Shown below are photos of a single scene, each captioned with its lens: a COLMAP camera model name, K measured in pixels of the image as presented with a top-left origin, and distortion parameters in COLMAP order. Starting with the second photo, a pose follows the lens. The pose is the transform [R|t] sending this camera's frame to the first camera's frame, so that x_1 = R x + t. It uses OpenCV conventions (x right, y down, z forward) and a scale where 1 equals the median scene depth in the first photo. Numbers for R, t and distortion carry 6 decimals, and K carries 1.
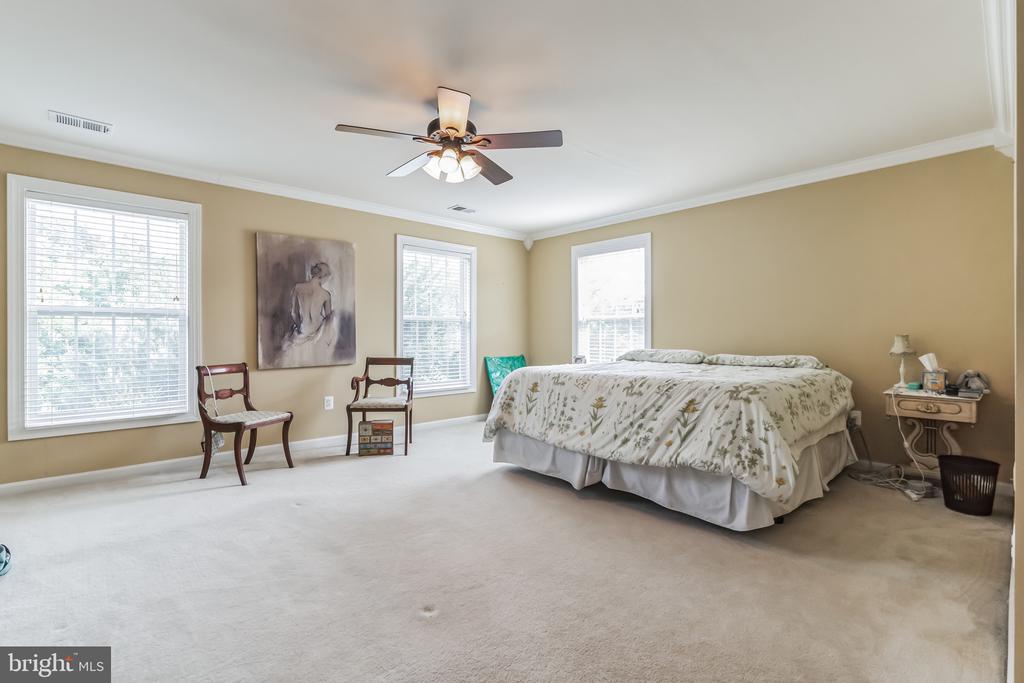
lens RADIAL K [[467.3, 0, 504.4], [0, 467.3, 338.2], [0, 0, 1]] dist [-0.003771, 0.000674]
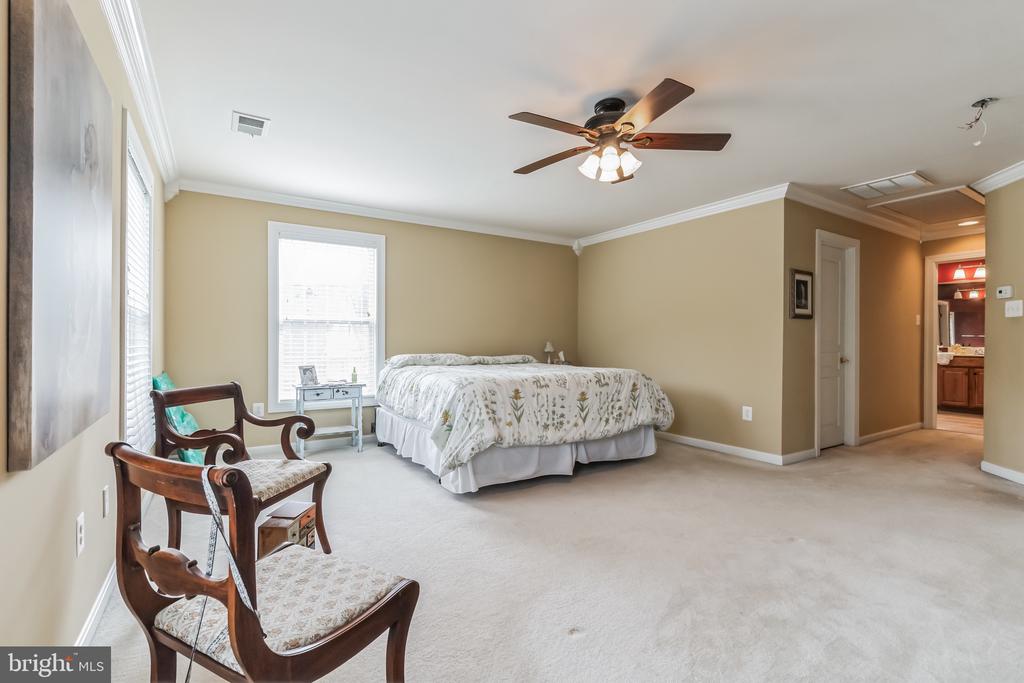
lens RADIAL K [[467.3, 0, 506.3], [0, 467.3, 342.4], [0, 0, 1]] dist [-0.003771, 0.000674]
pose [[0.175456, -0.000453, 0.984487, -0.981392], [0.001442, 0.999999, 0.000204, -0.003362], [-0.984486, 0.001384, 0.175456, 0.933294]]
